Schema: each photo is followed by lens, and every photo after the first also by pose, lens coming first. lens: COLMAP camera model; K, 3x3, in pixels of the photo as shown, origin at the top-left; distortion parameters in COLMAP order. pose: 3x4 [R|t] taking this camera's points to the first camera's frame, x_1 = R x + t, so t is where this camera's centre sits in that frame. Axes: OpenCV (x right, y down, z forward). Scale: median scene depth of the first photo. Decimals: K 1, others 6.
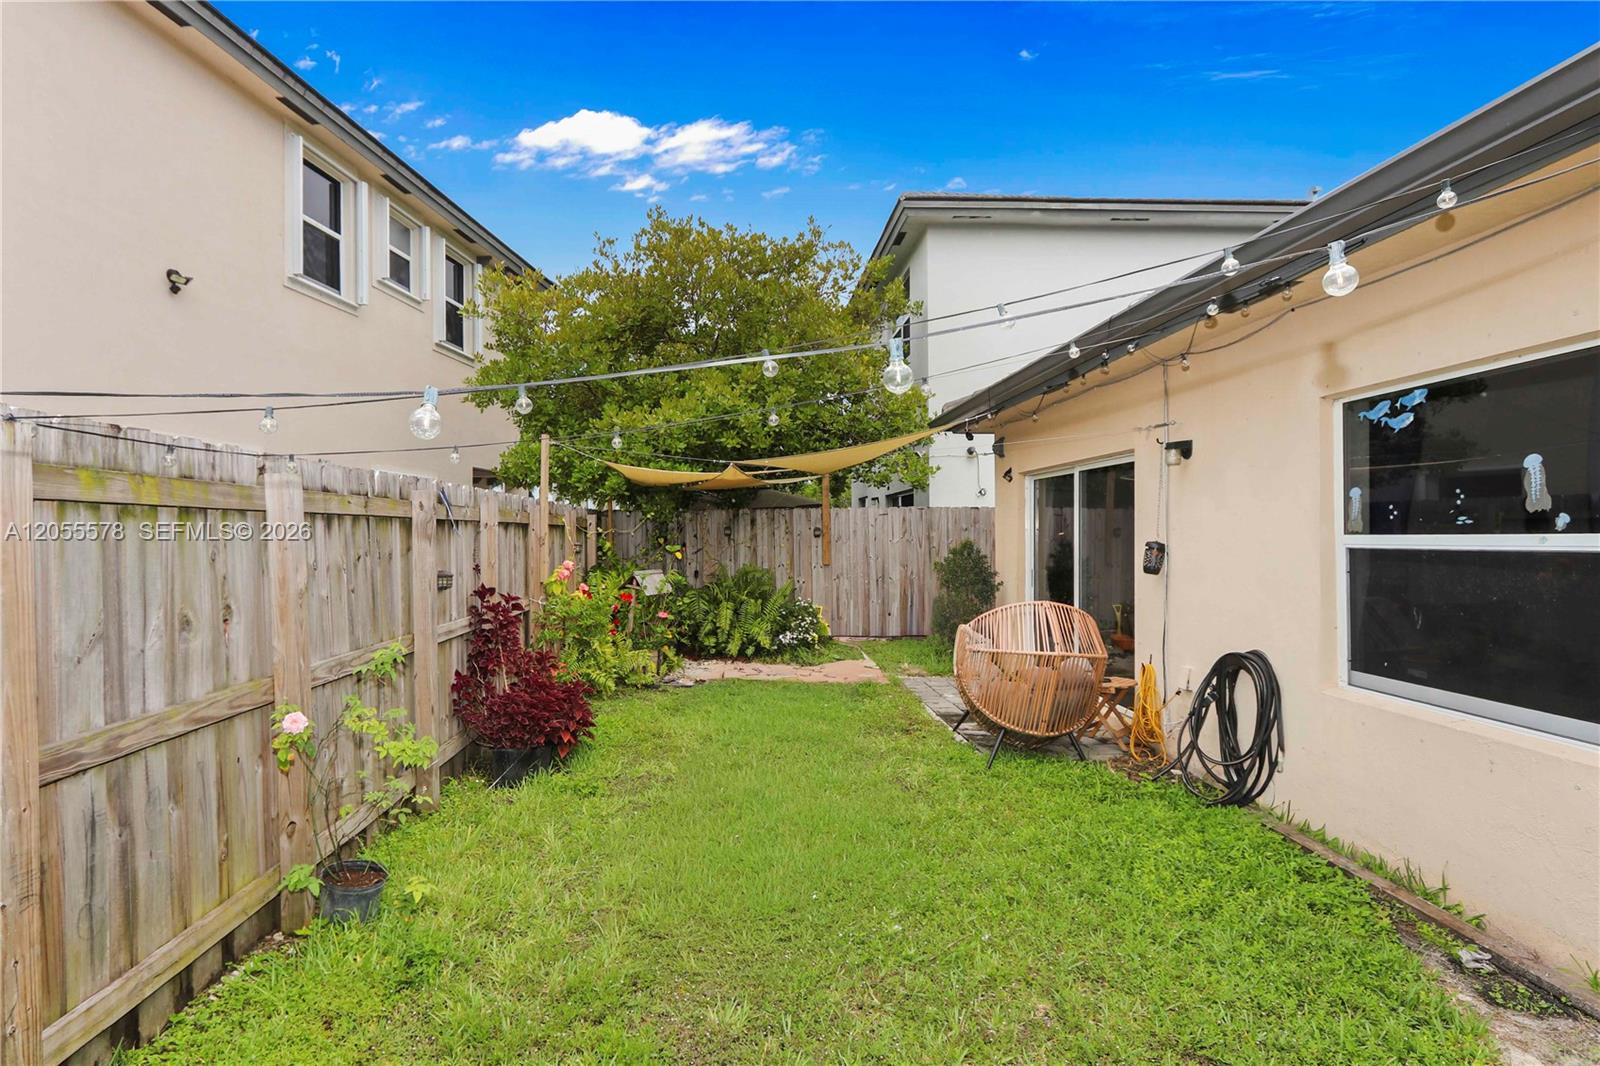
lens RADIAL K [[819.2, 0, 744.9], [0, 819.2, 499.1], [0, 0, 1]] dist [0.002010, 0.001650]
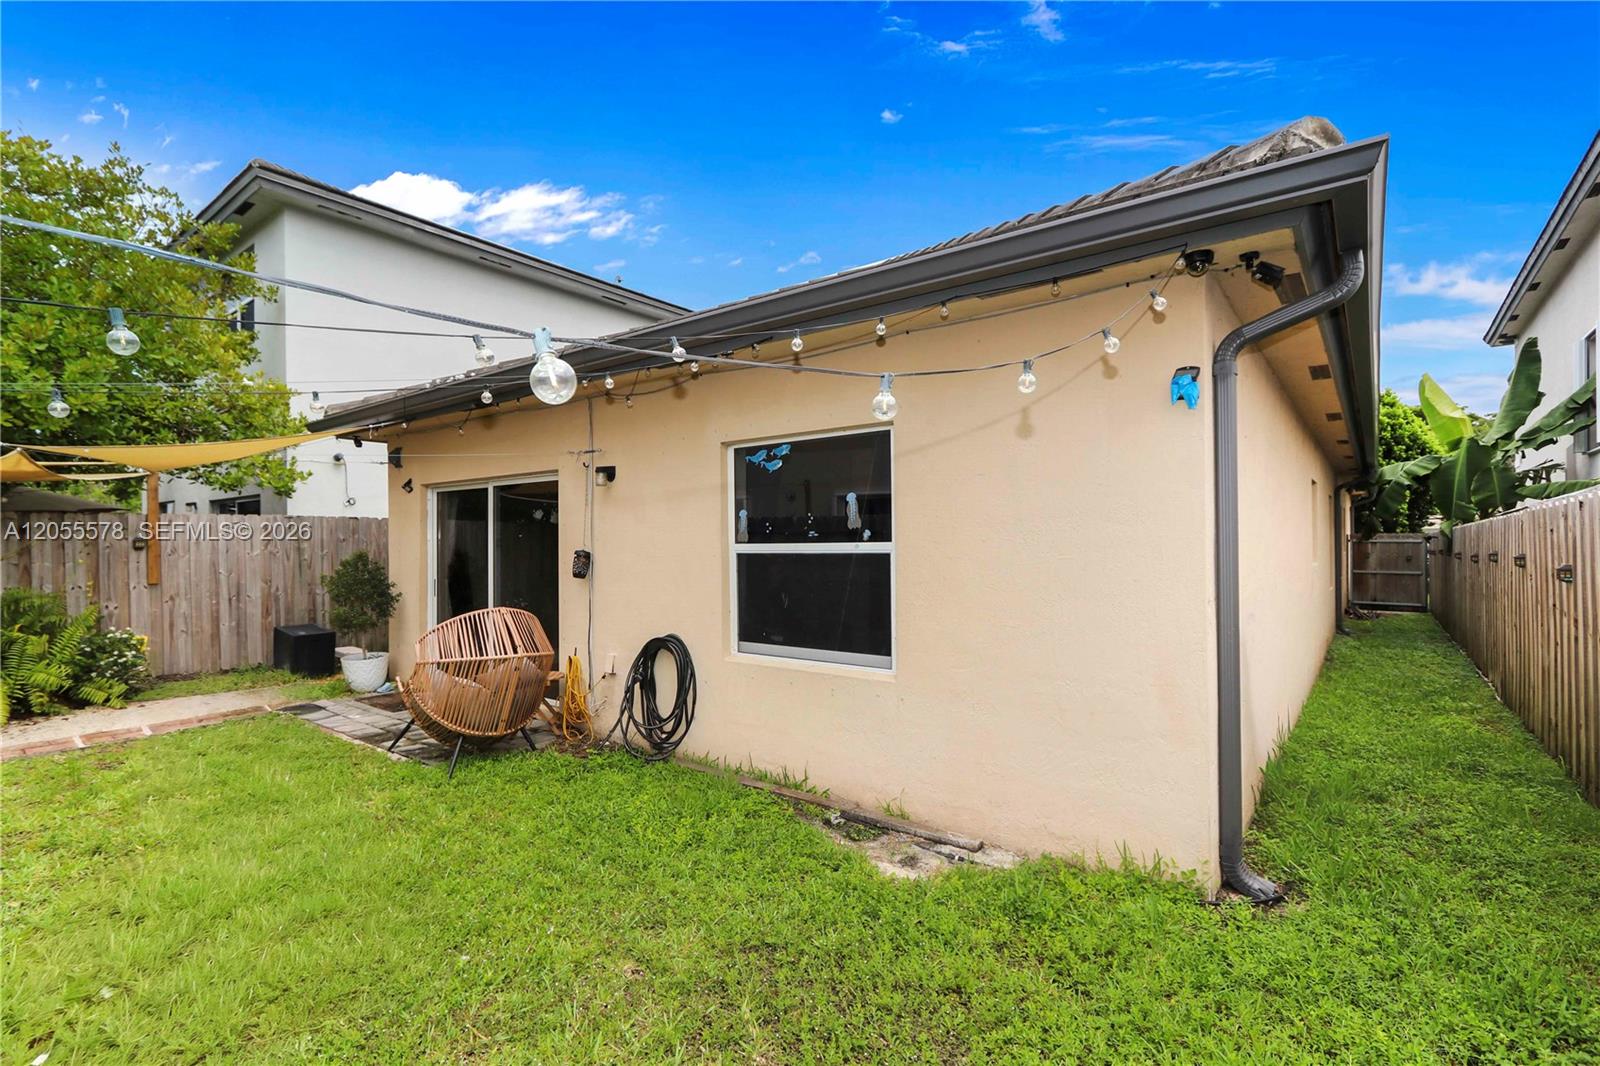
lens RADIAL K [[763.7, 0, 770.5], [0, 763.7, 512.5], [0, 0, 1]] dist [0.000439, 0.000560]
pose [[0.638989, 0.029731, 0.768641, -0.166283], [-0.029006, 0.999473, -0.014546, 0.005802], [-0.768668, -0.013001, 0.639515, 0.098398]]
